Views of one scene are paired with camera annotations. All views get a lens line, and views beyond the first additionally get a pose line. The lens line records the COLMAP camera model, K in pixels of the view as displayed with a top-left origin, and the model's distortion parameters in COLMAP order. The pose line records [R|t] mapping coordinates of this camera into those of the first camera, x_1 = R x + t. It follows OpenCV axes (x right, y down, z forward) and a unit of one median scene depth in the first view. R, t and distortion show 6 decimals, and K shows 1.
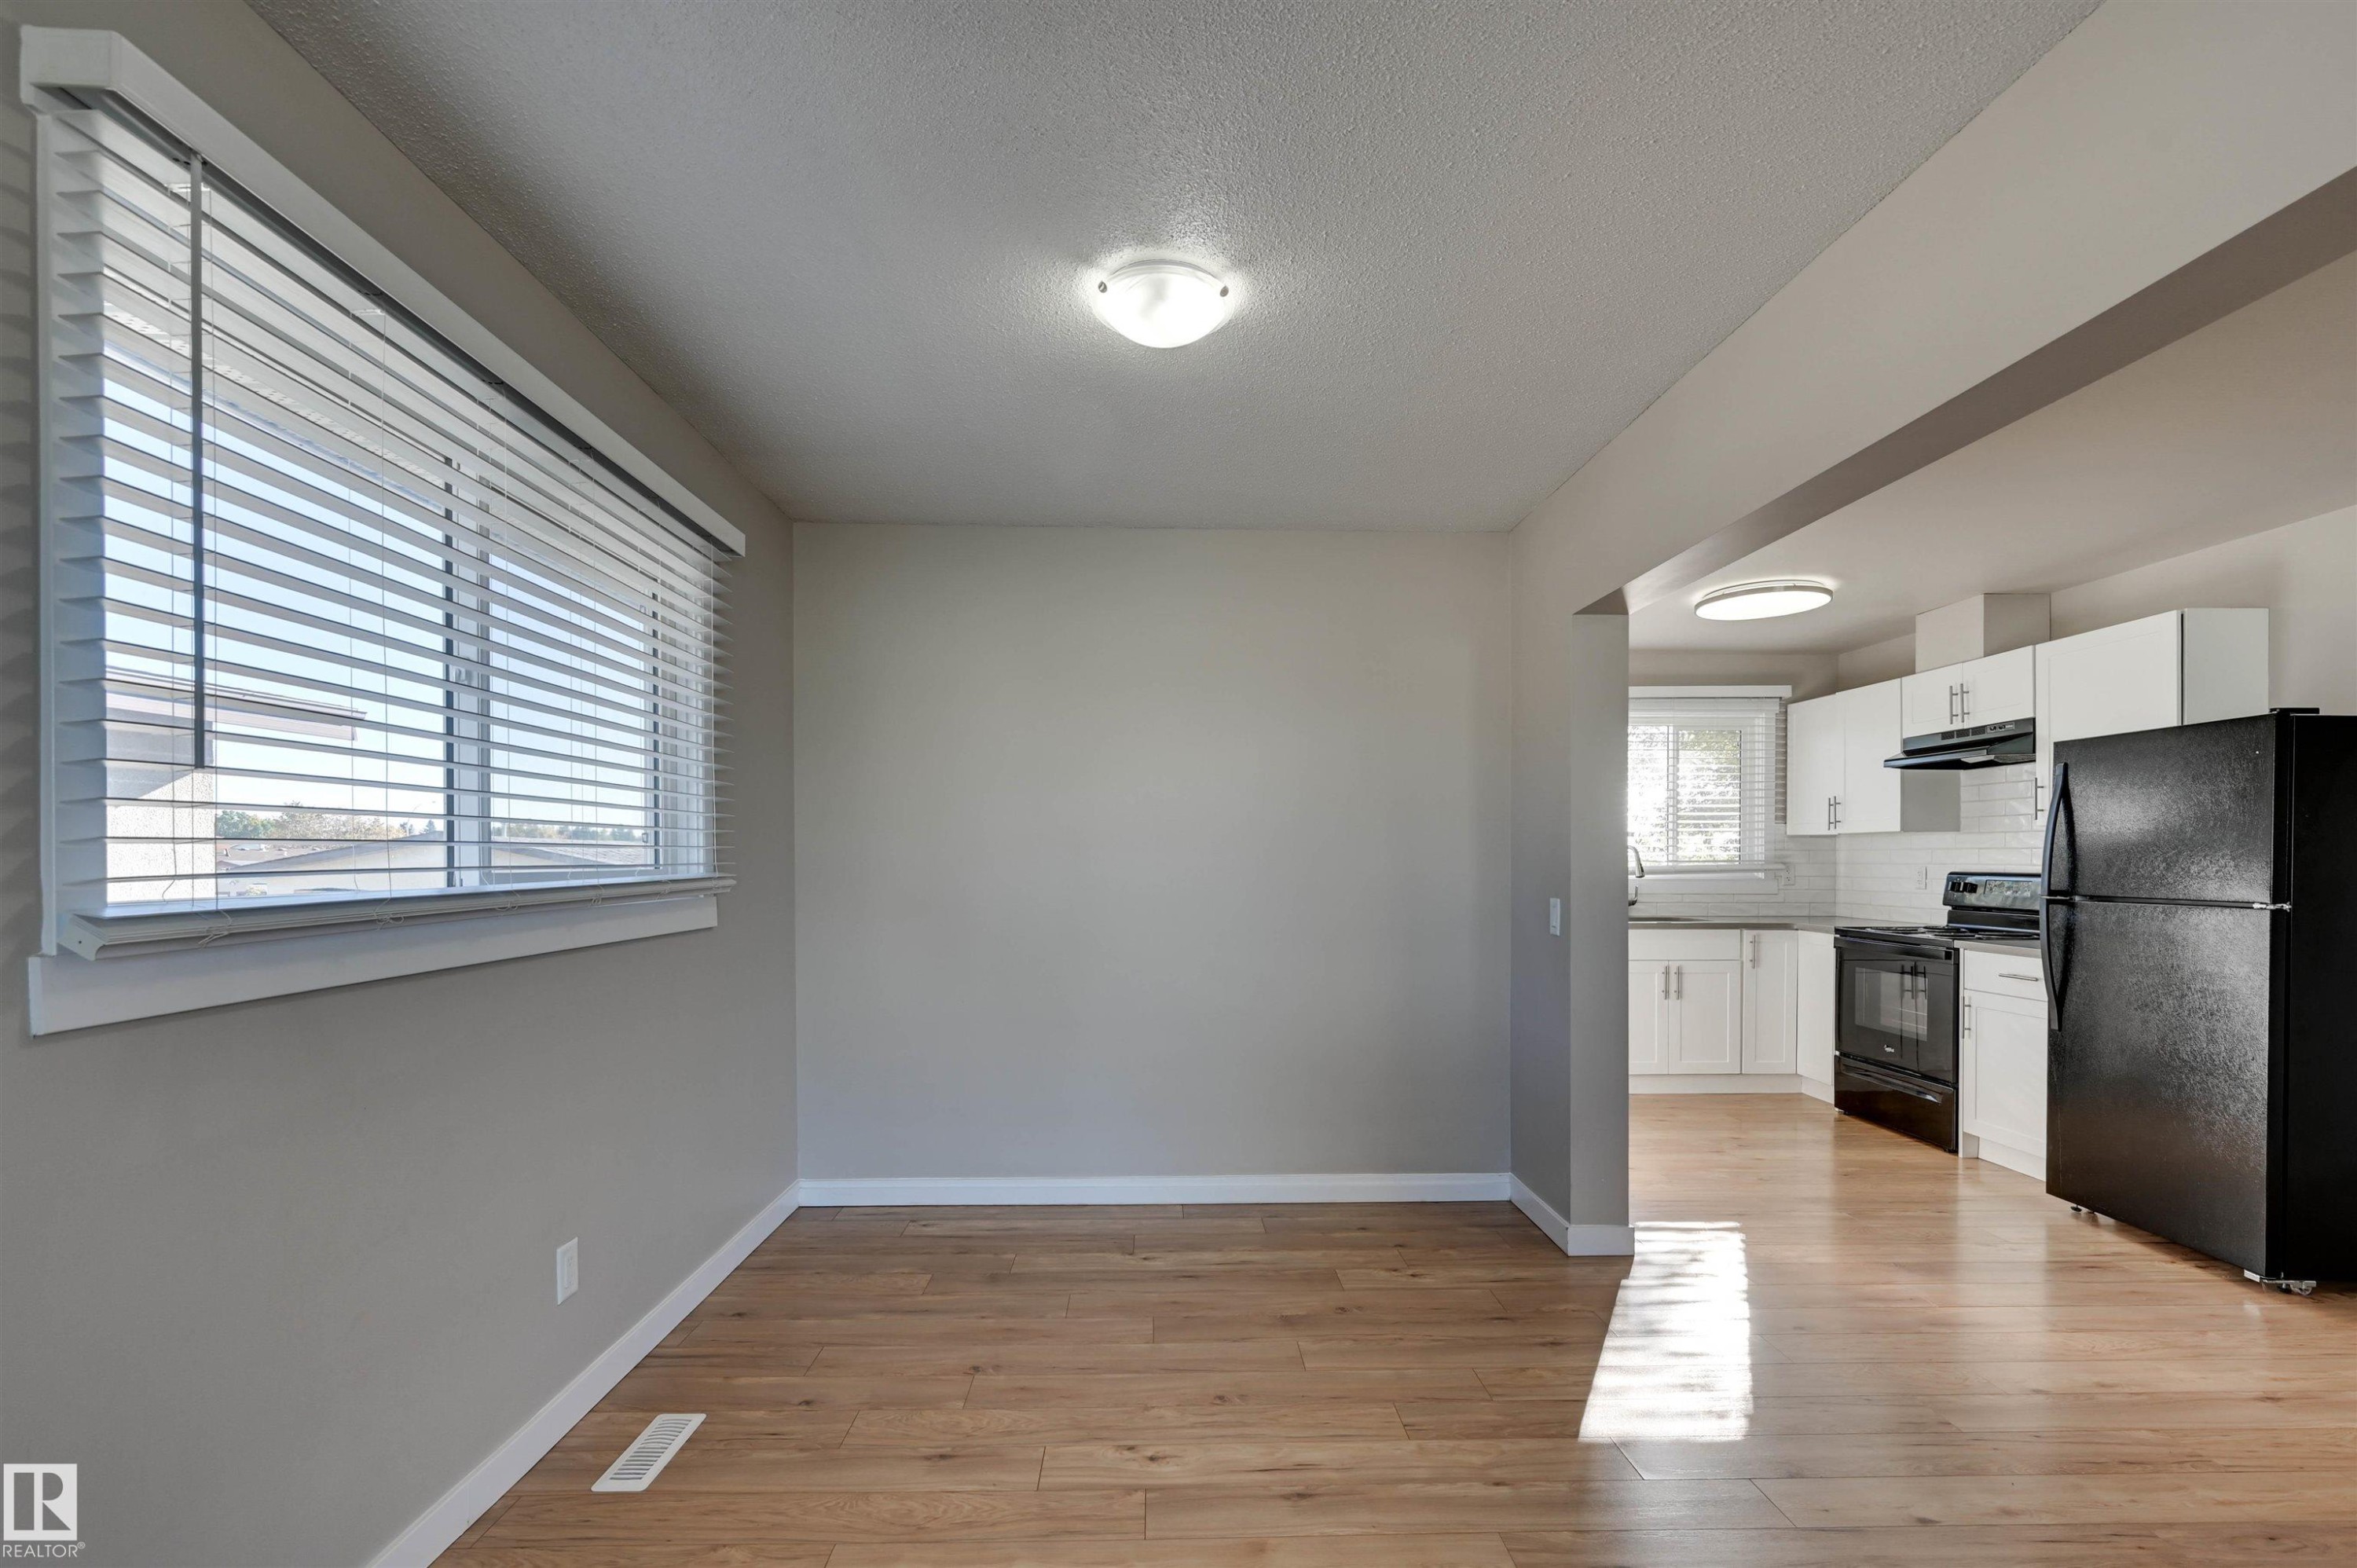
lens RADIAL K [[1013.9, 0, 1170.9], [0, 1013.9, 868.5], [0, 0, 1]] dist [-0.015578, -0.000102]
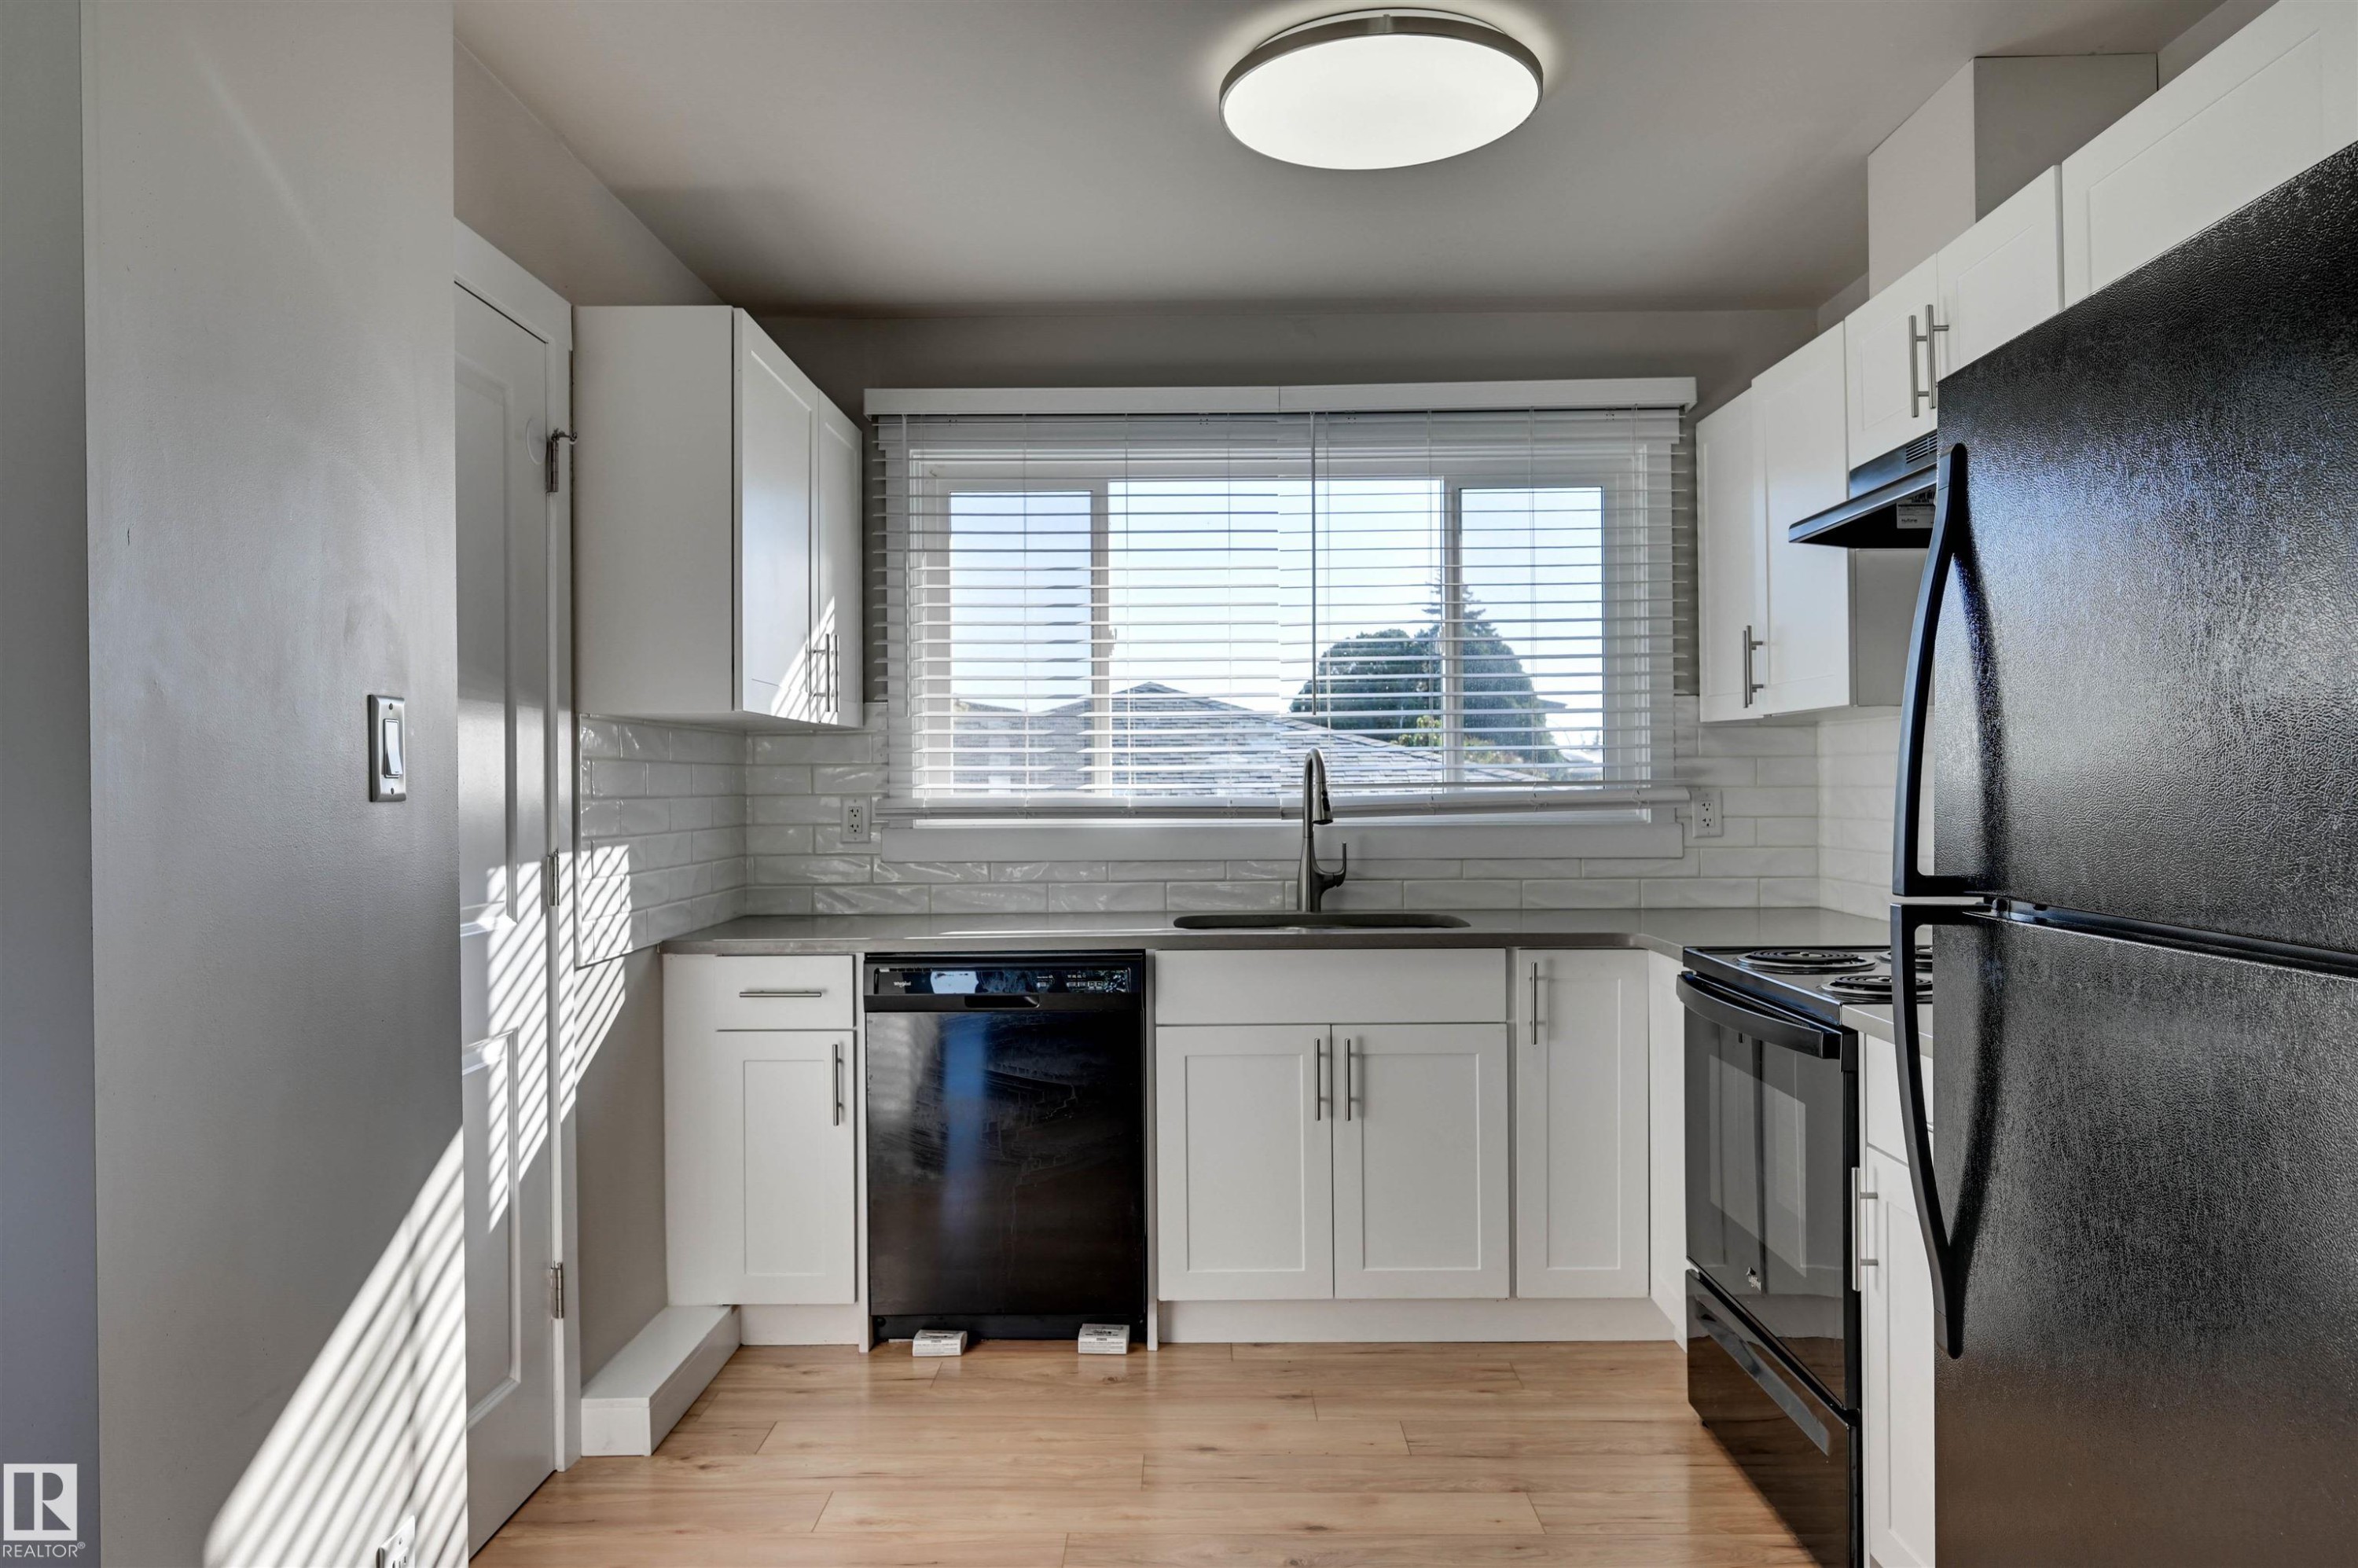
lens RADIAL K [[1582.2, 0, 1181.5], [0, 1582.2, 778.7], [0, 0, 1]] dist [0.006621, 0.000050]
pose [[0.999711, -0.006416, -0.023188, 0.446188], [0.006145, 0.999912, -0.011748, -0.002584], [0.023262, 0.011602, 0.999662, 0.345994]]
